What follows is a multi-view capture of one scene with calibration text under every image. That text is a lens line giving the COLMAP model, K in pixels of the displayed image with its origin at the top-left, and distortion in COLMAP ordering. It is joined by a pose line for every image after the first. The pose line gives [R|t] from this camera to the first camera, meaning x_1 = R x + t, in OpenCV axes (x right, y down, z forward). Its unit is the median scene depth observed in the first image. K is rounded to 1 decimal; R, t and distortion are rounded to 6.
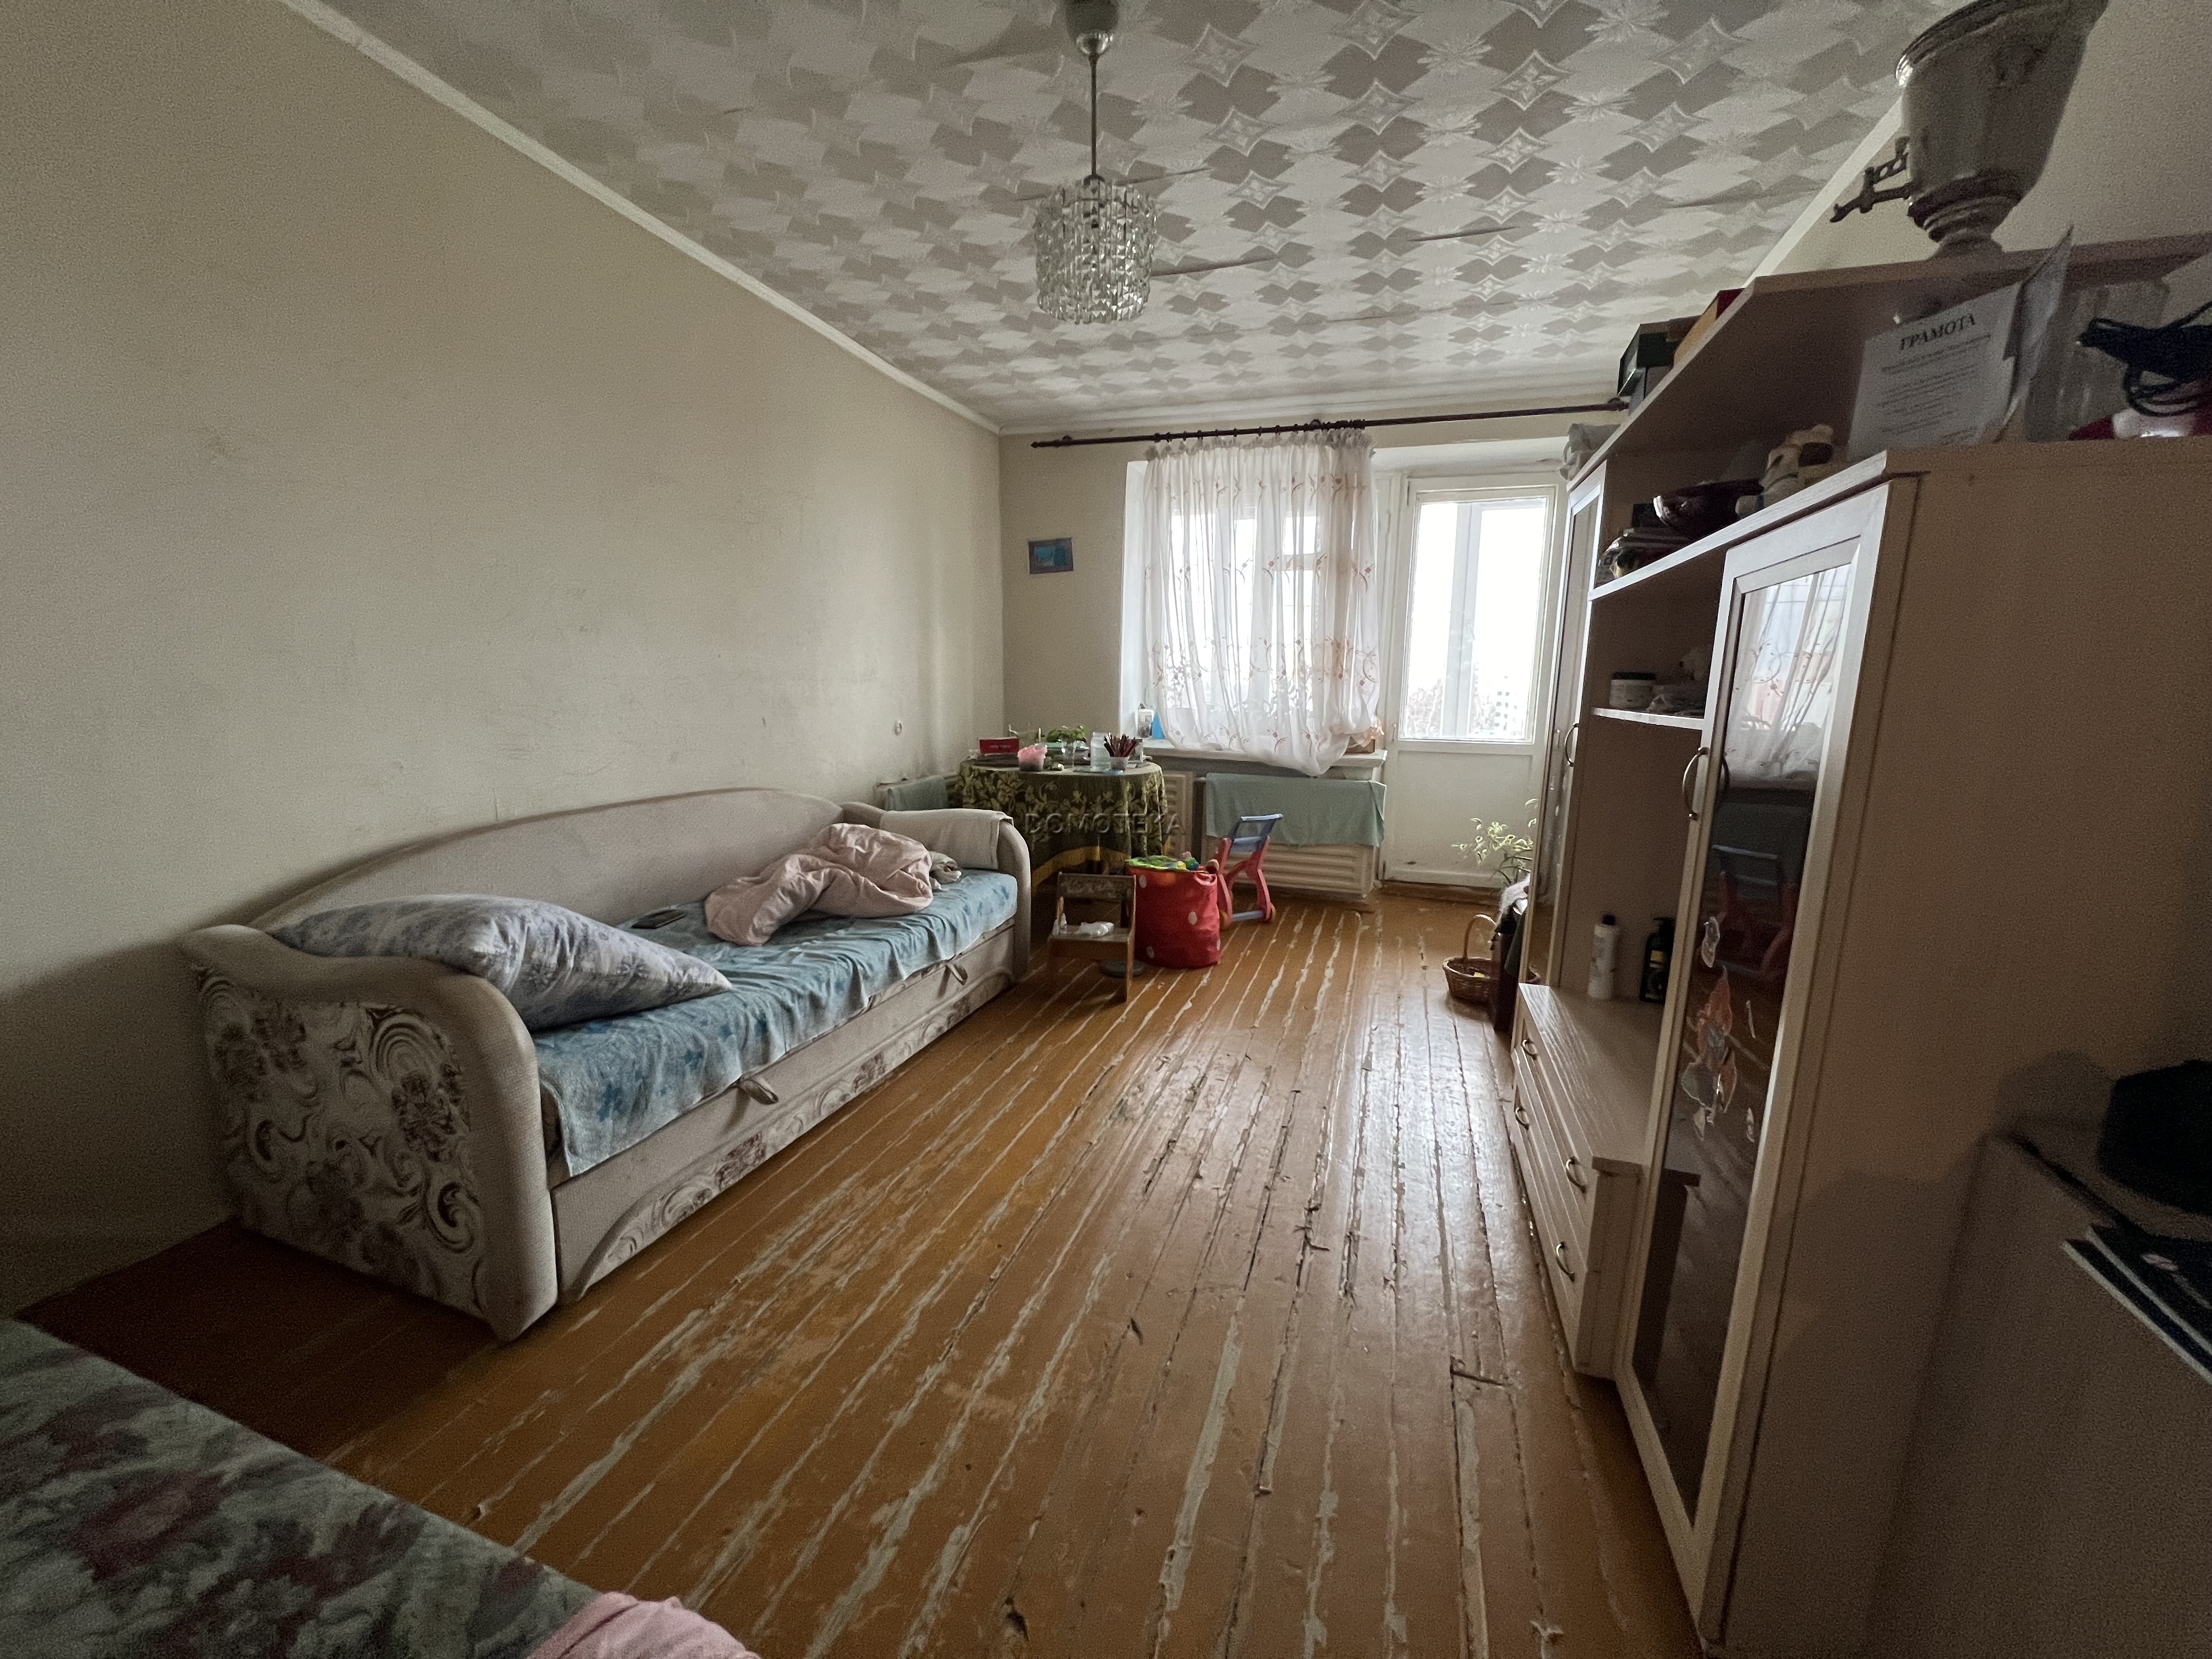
lens RADIAL K [[883.9, 0, 1100.7], [0, 883.9, 830.4], [0, 0, 1]] dist [-0.000755, -0.000359]
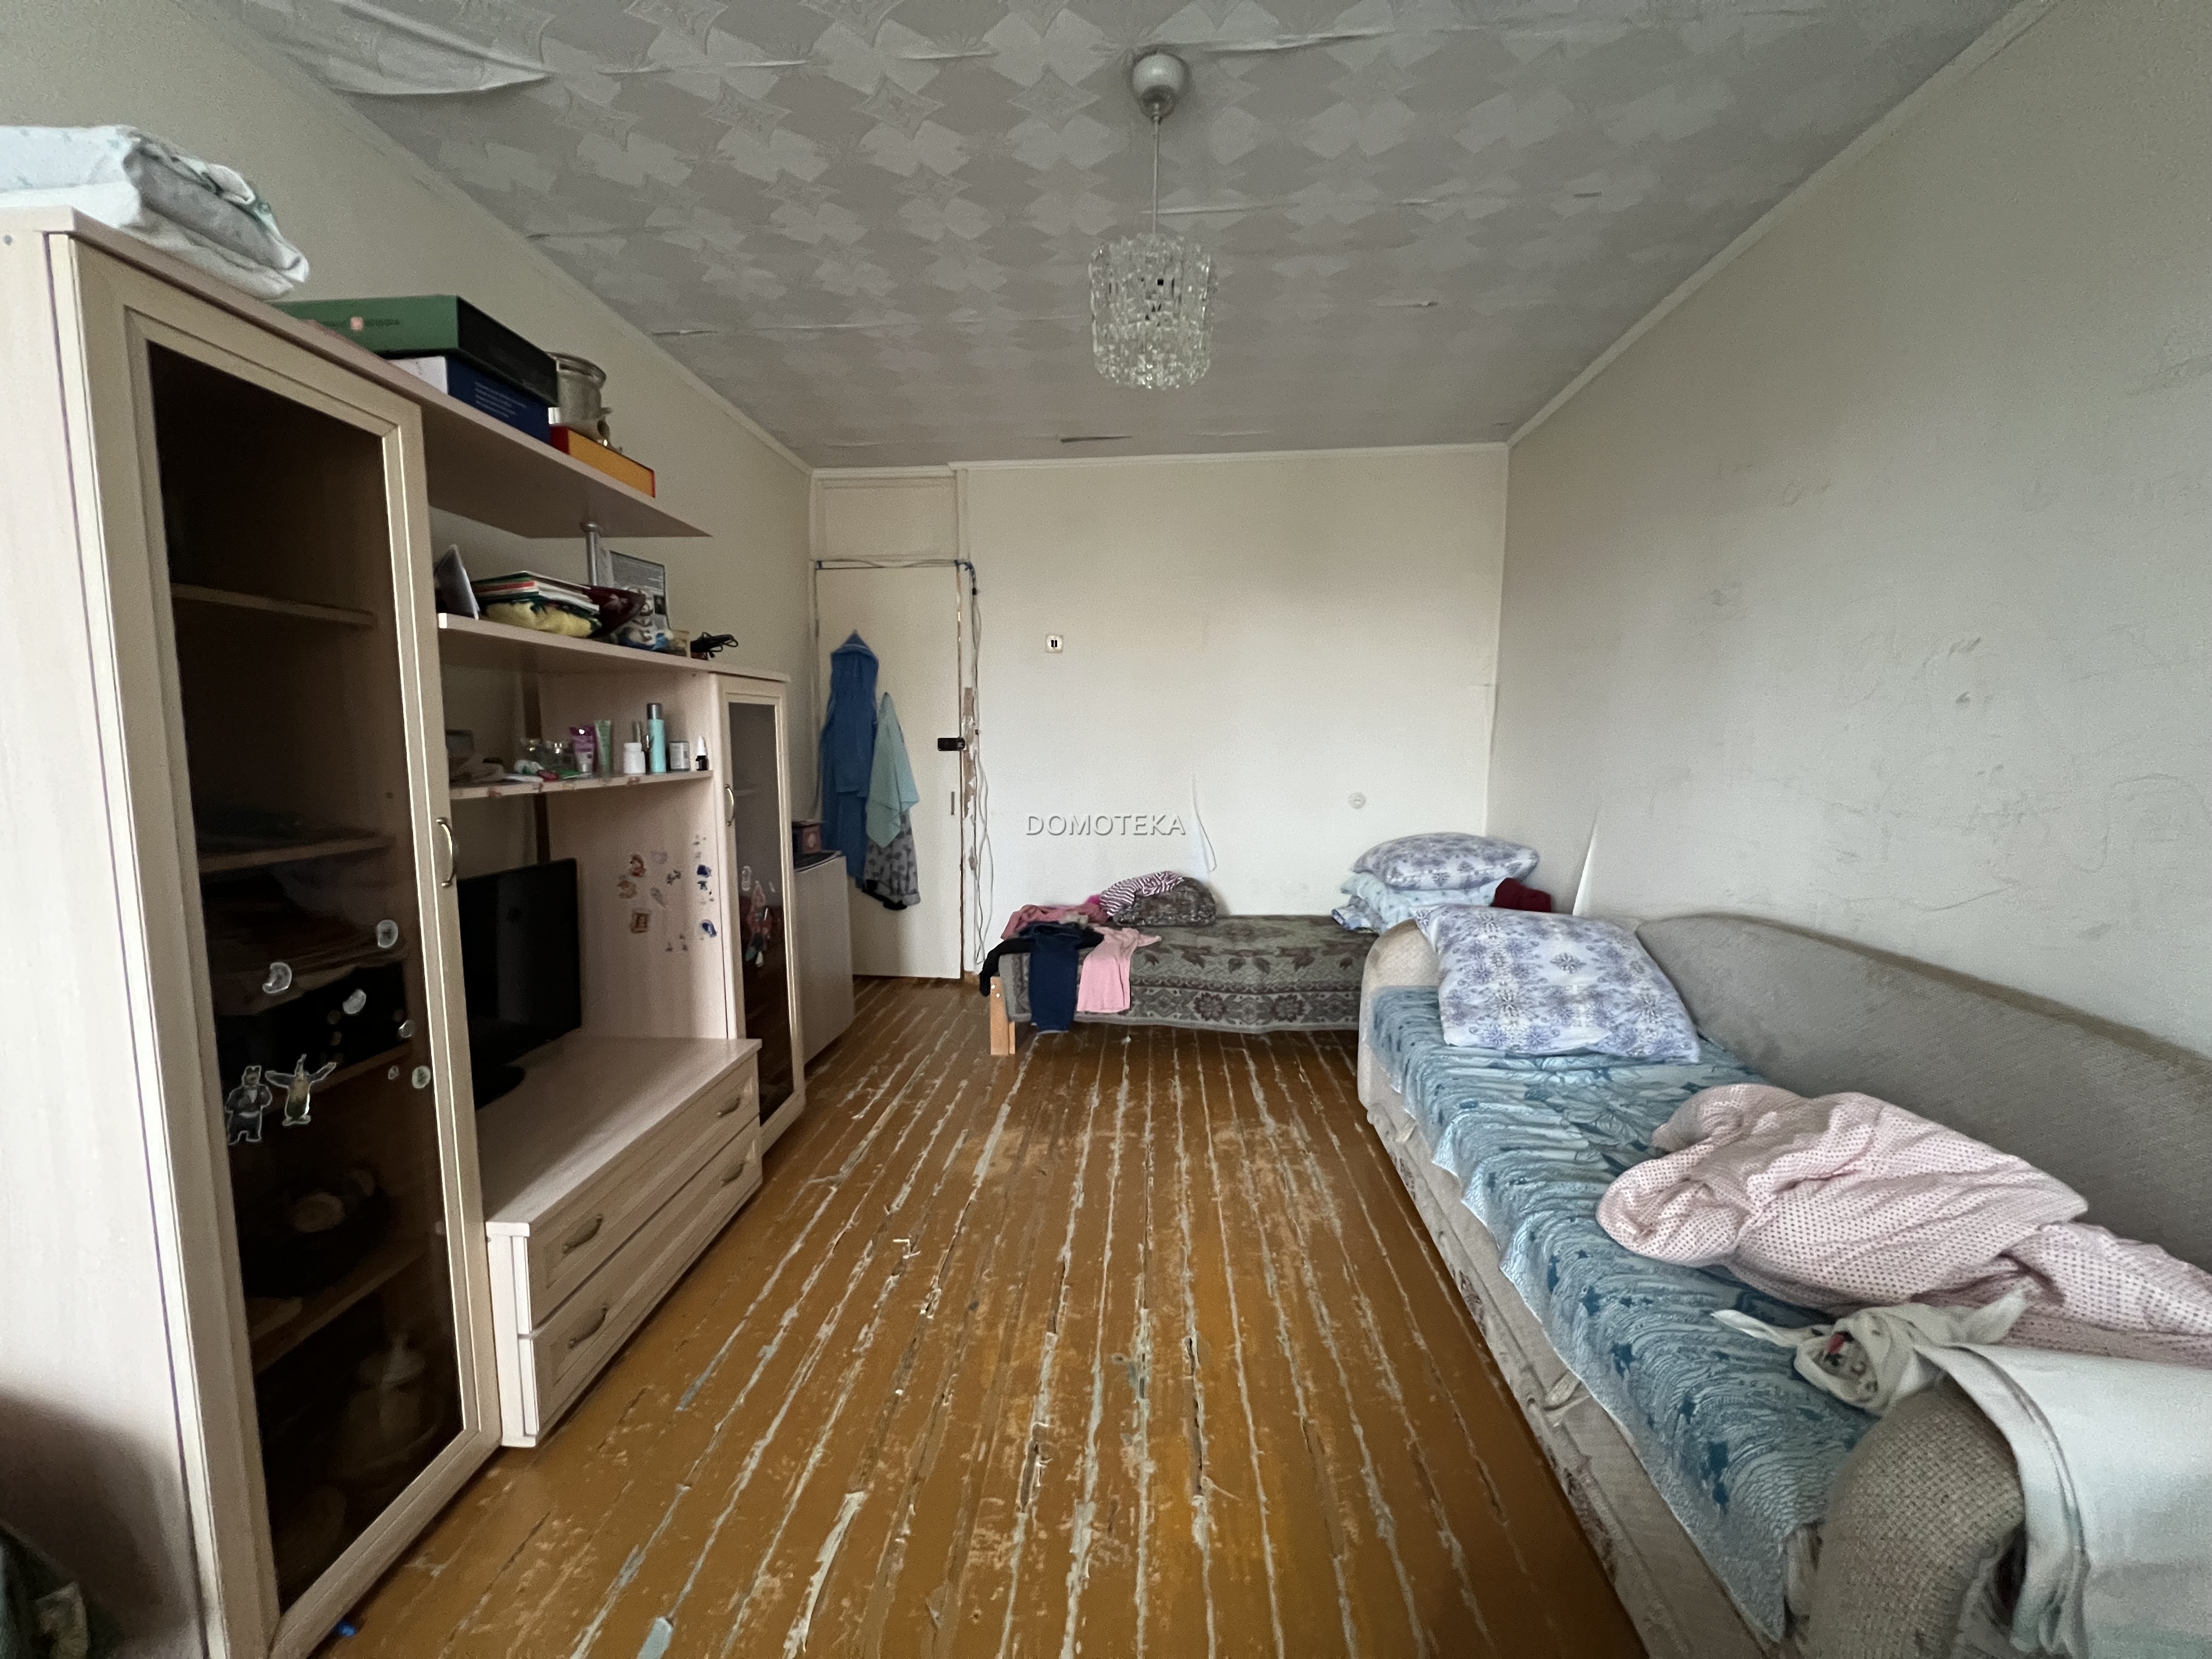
lens RADIAL K [[883.9, 0, 1105.2], [0, 883.9, 826.2], [0, 0, 1]] dist [-0.000755, -0.000359]
pose [[-0.962260, 0.007375, -0.272031, 0.307518], [-0.064624, 0.964844, 0.254755, -0.362541], [0.264347, 0.262721, -0.927954, 2.029104]]
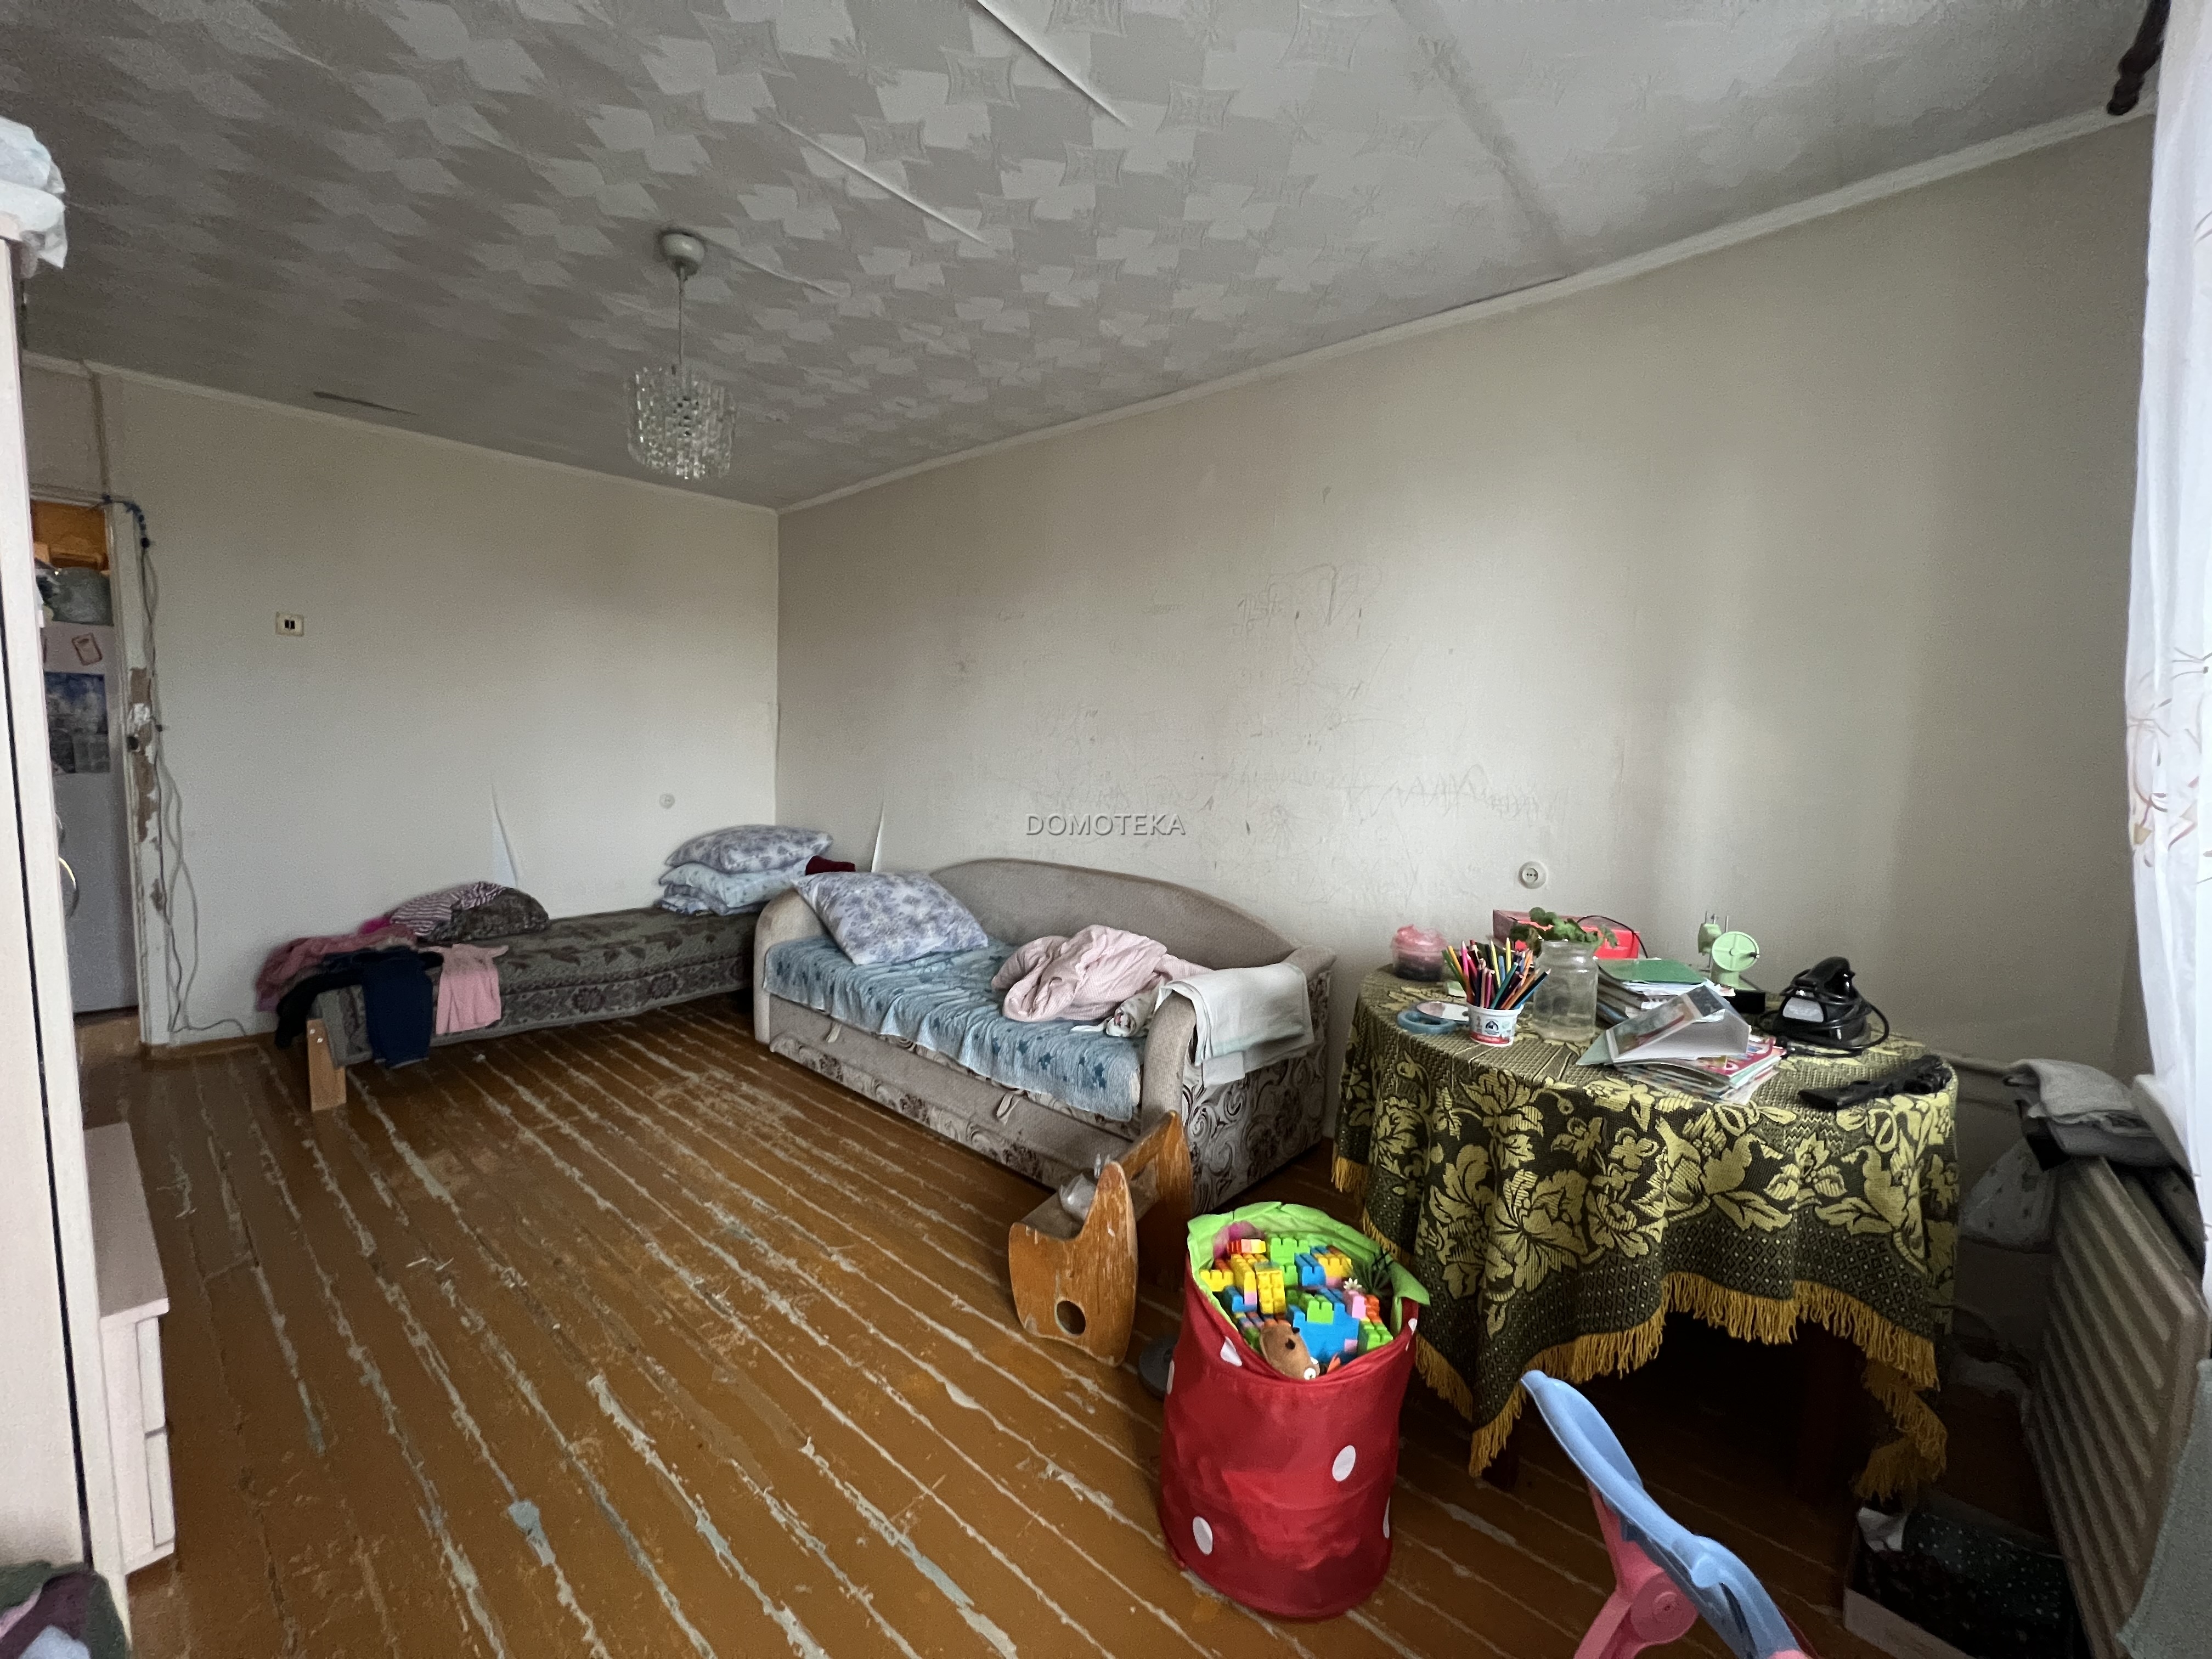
lens RADIAL K [[883.9, 0, 1098.3], [0, 883.9, 826.0], [0, 0, 1]] dist [-0.000755, -0.000359]
pose [[-0.373342, 0.054978, -0.926063, 0.950546], [-0.188340, 0.972962, 0.133692, -0.388010], [0.908374, 0.224327, -0.352893, 2.096026]]
